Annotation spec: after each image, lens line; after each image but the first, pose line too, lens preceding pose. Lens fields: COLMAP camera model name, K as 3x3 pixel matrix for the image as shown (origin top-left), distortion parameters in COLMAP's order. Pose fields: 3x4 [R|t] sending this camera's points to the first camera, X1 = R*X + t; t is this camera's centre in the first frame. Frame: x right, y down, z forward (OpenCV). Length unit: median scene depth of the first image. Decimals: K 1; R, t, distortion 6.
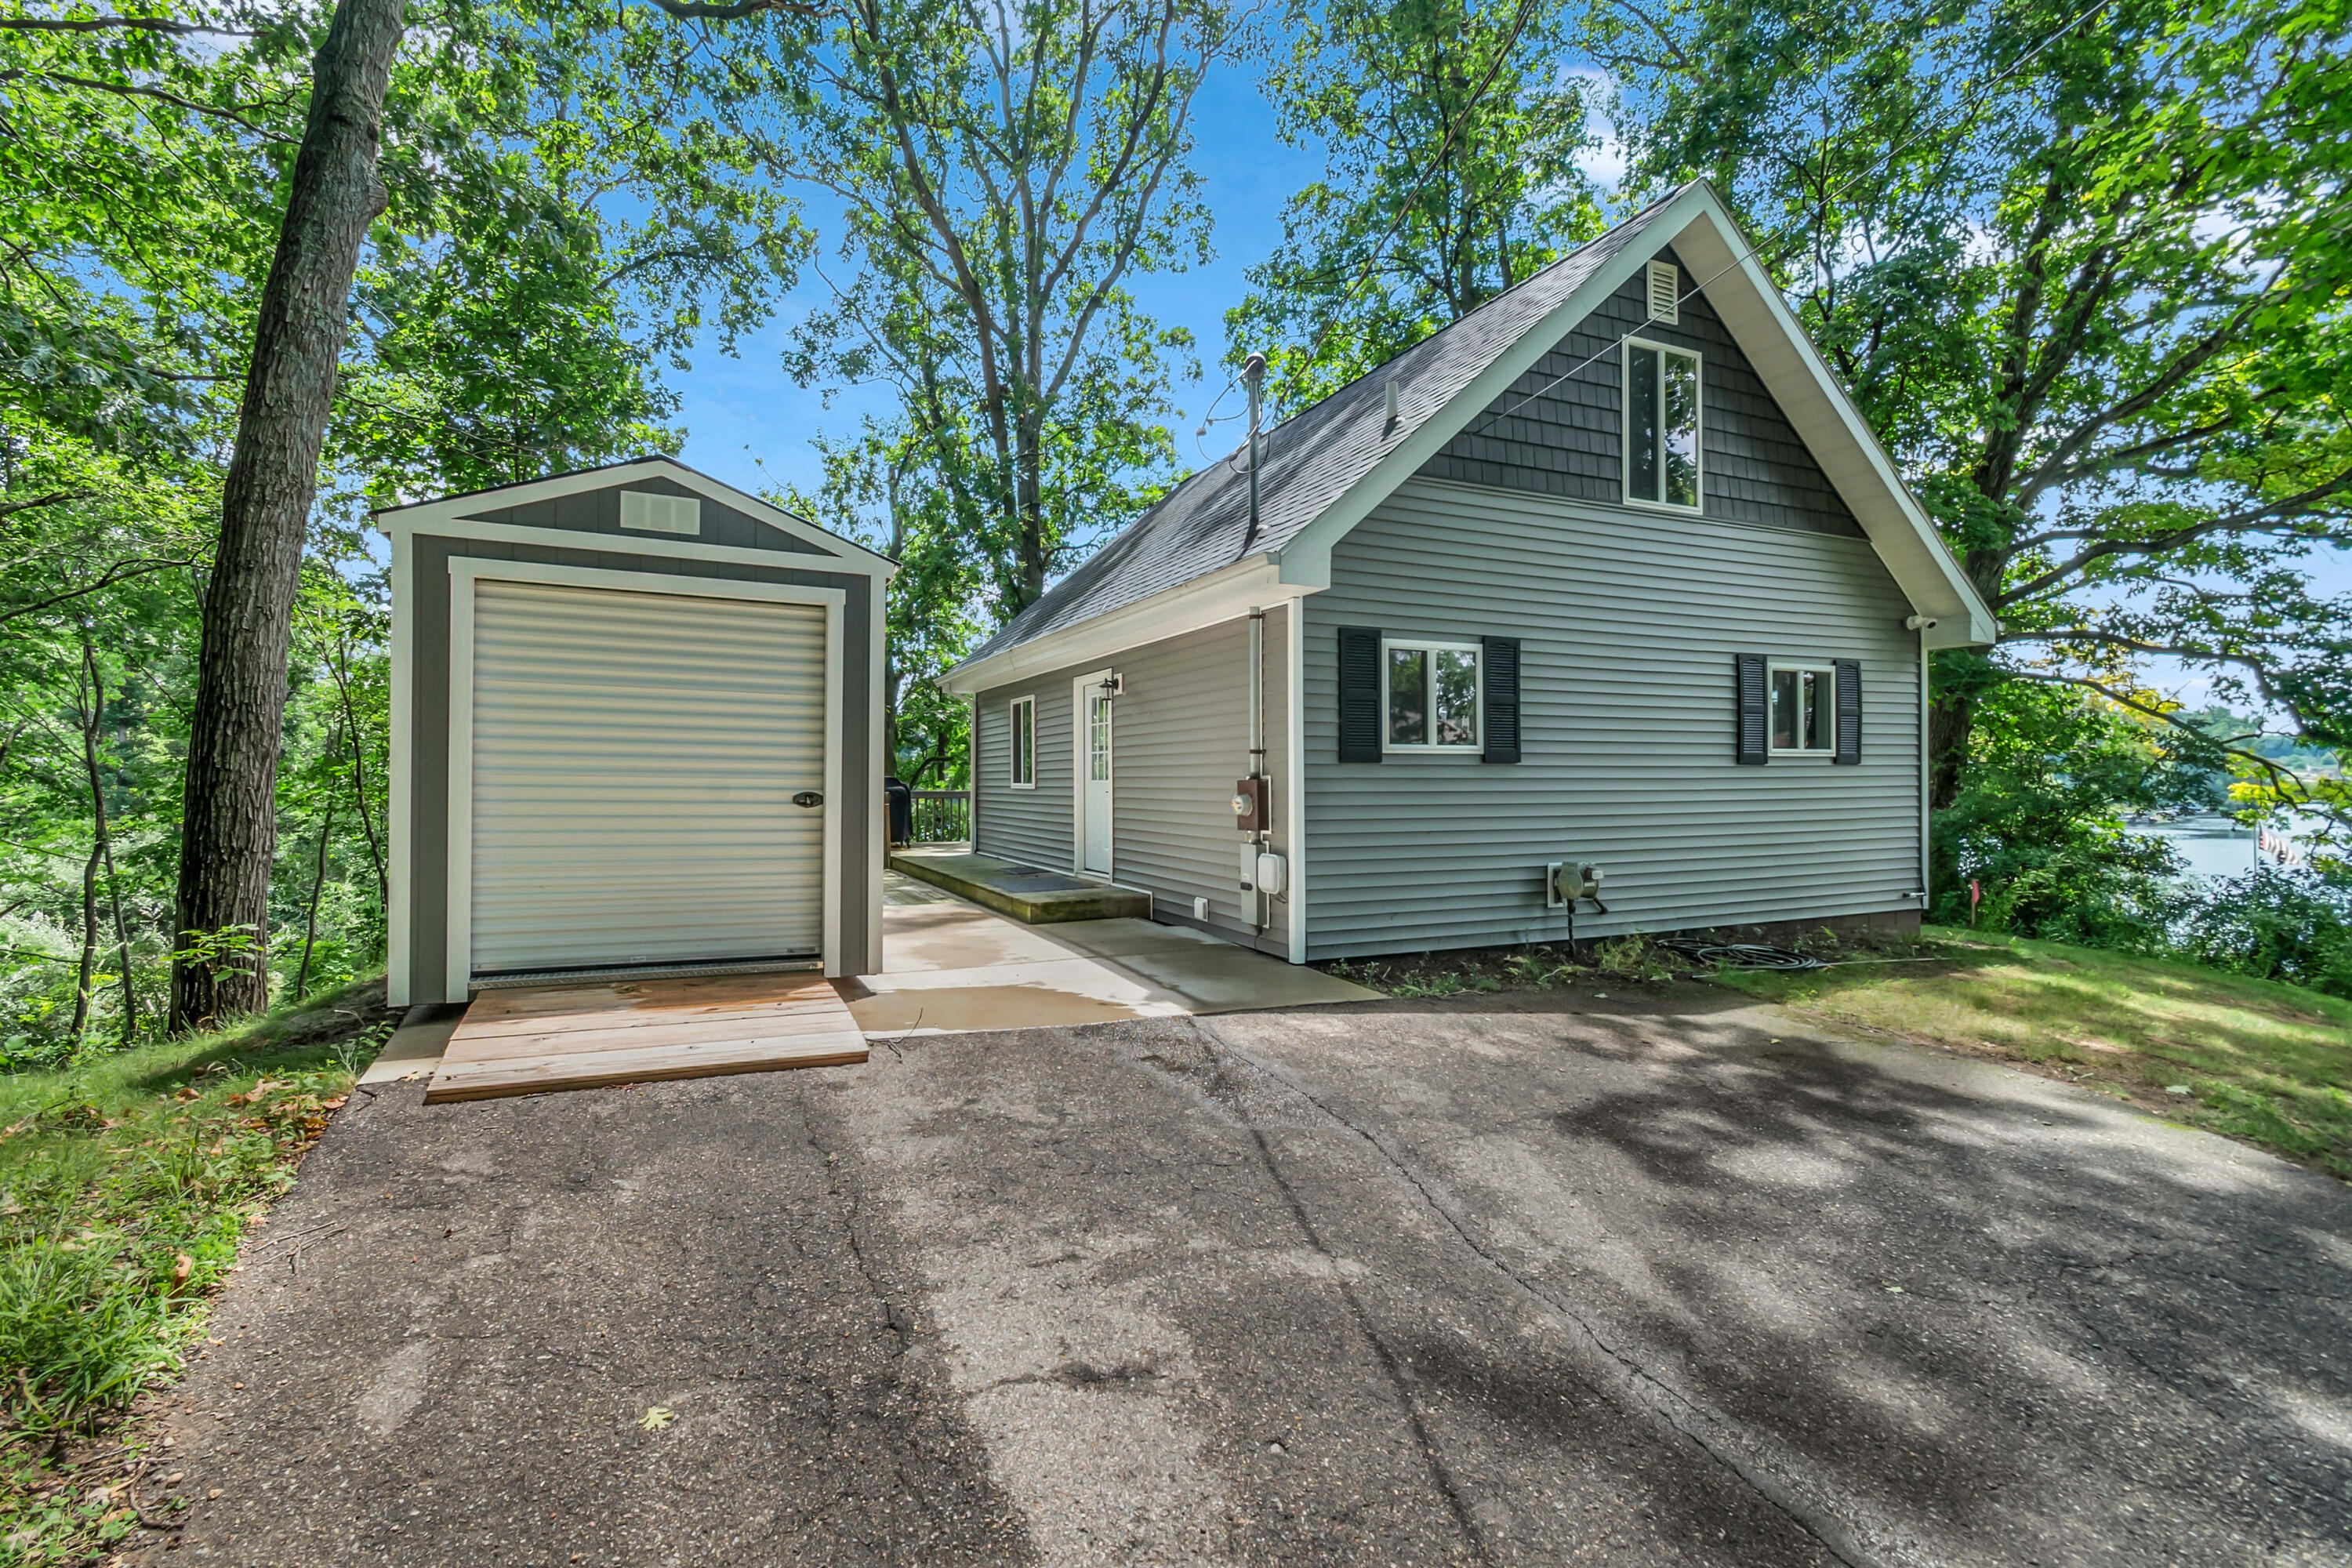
lens RADIAL K [[1007.9, 0, 1108.8], [0, 1007.9, 781.1], [0, 0, 1]] dist [0.008175, -0.000551]
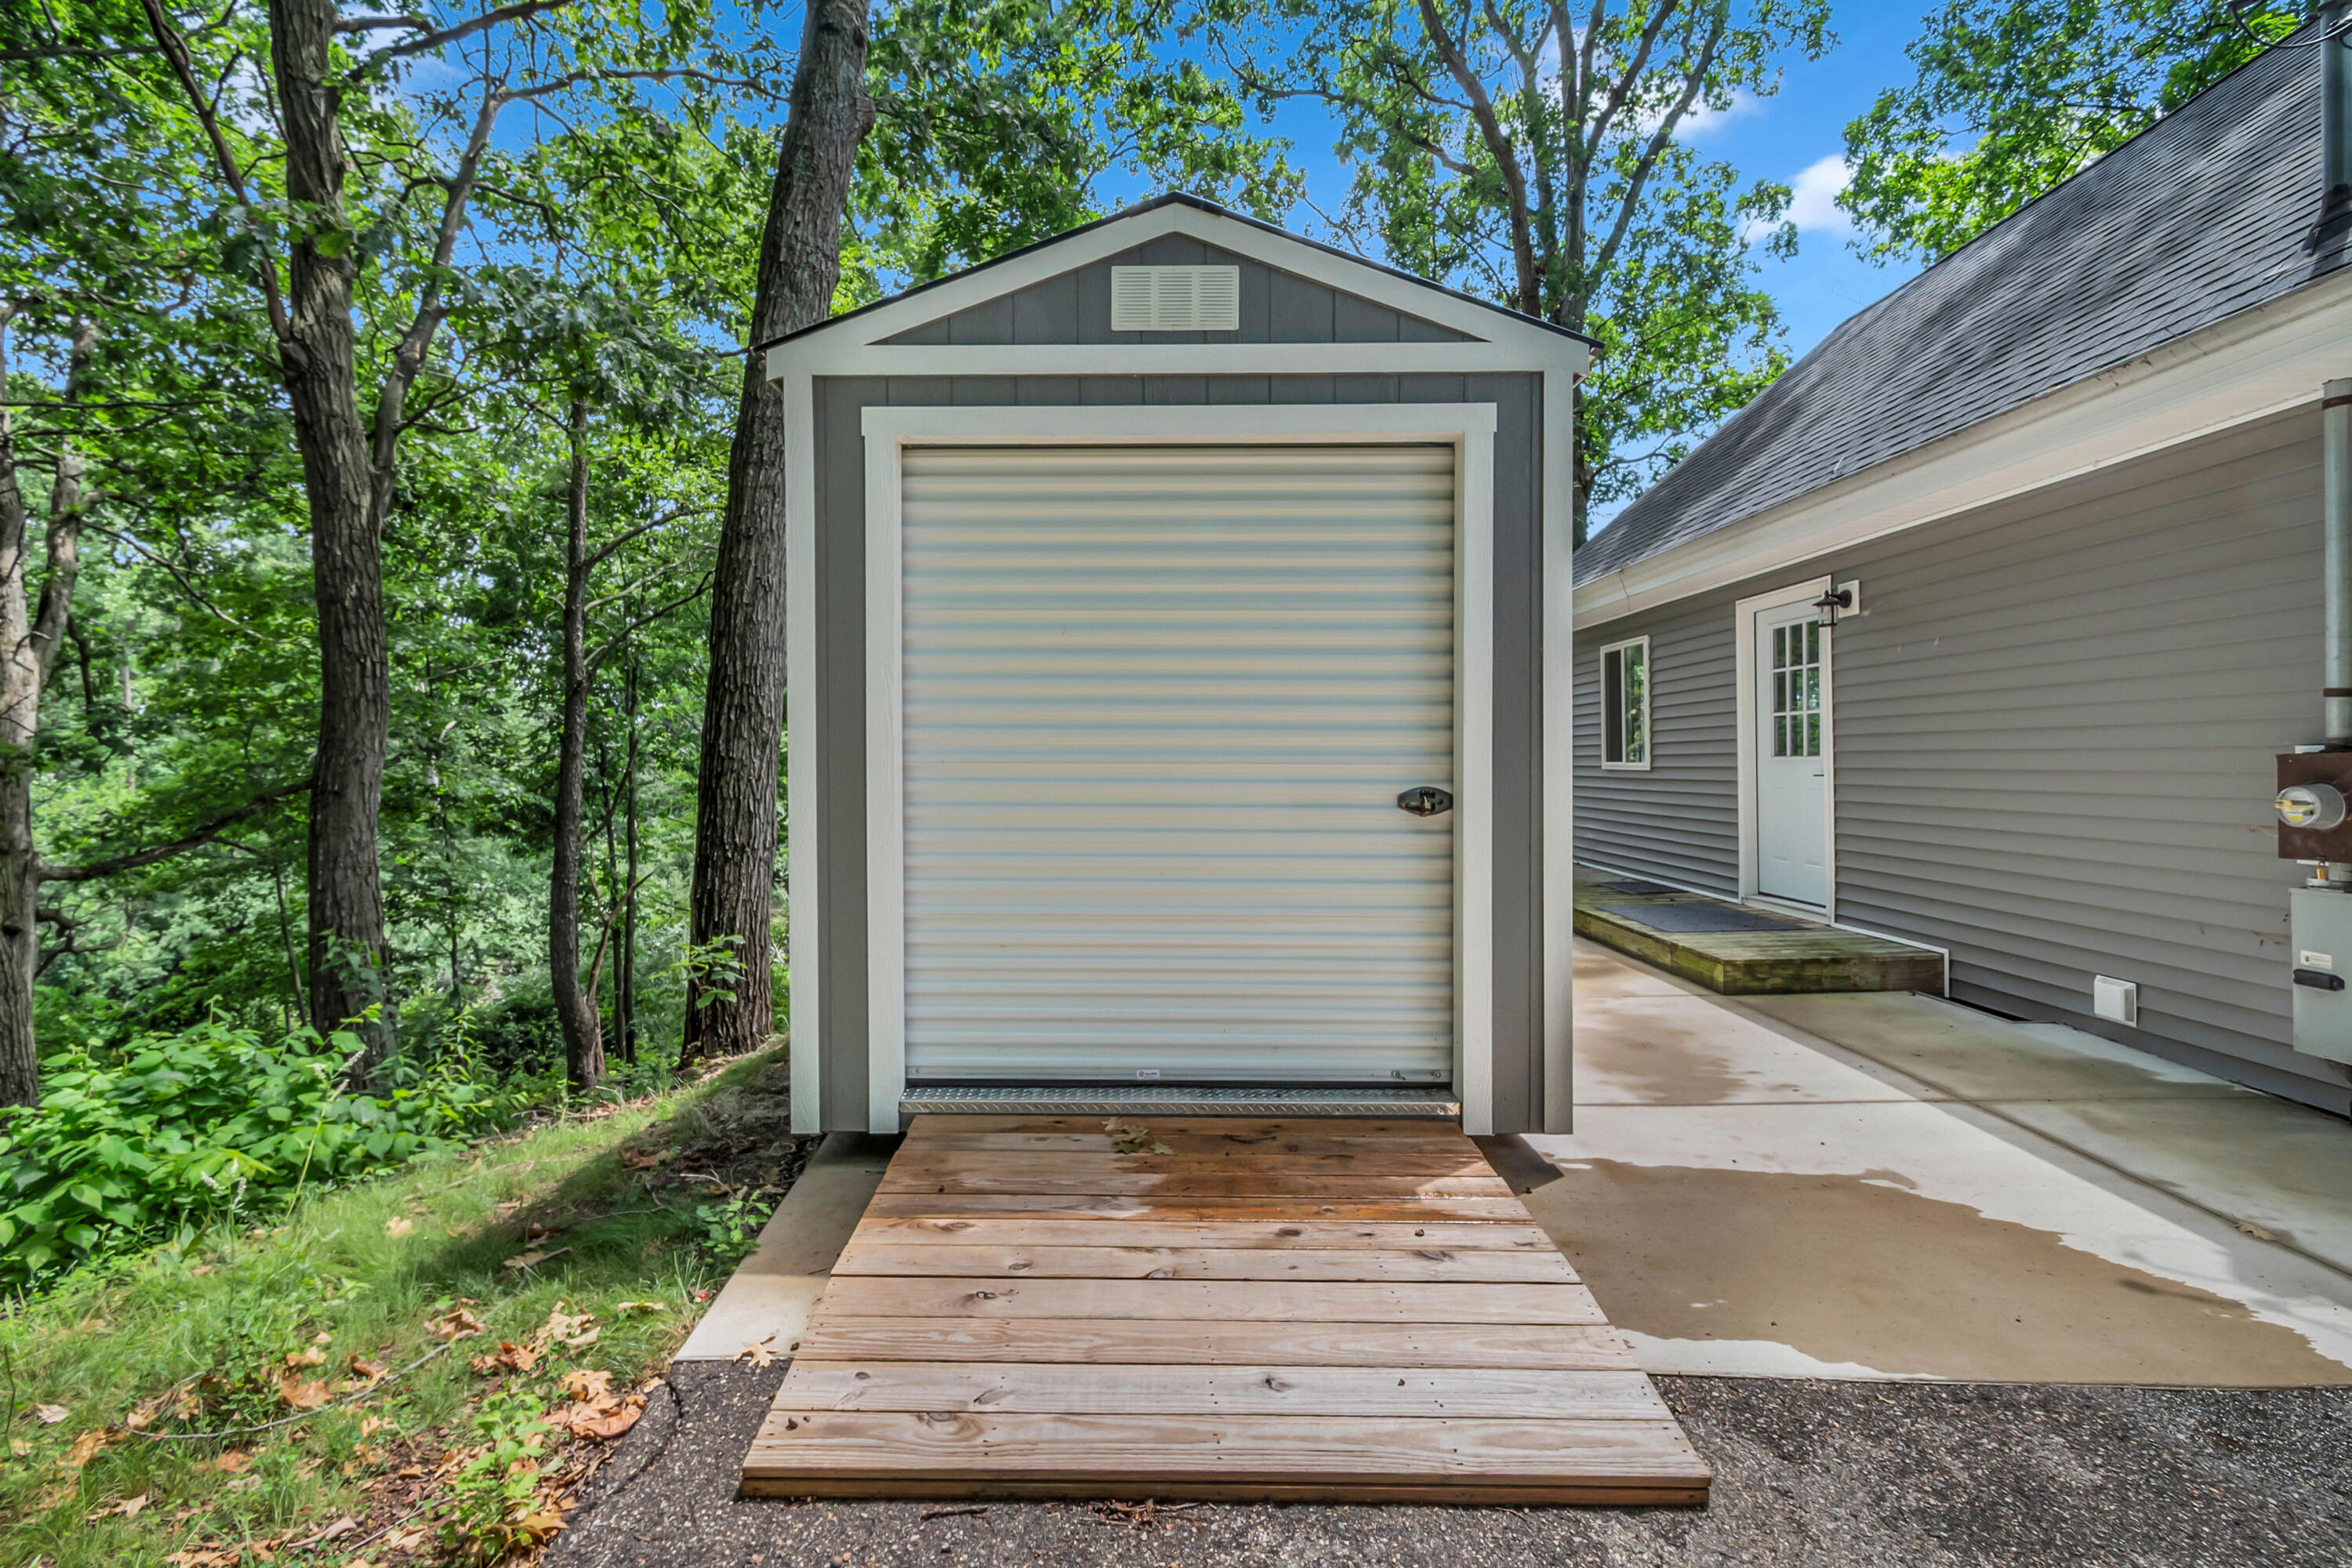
lens RADIAL K [[1033.2, 0, 1140.2], [0, 1033.2, 768.2], [0, 0, 1]] dist [0.000706, 0.000003]
pose [[0.909555, -0.008354, -0.415499, -0.121702], [0.012195, 0.999904, 0.006592, -0.003118], [0.415404, -0.011063, 0.909570, 0.252123]]
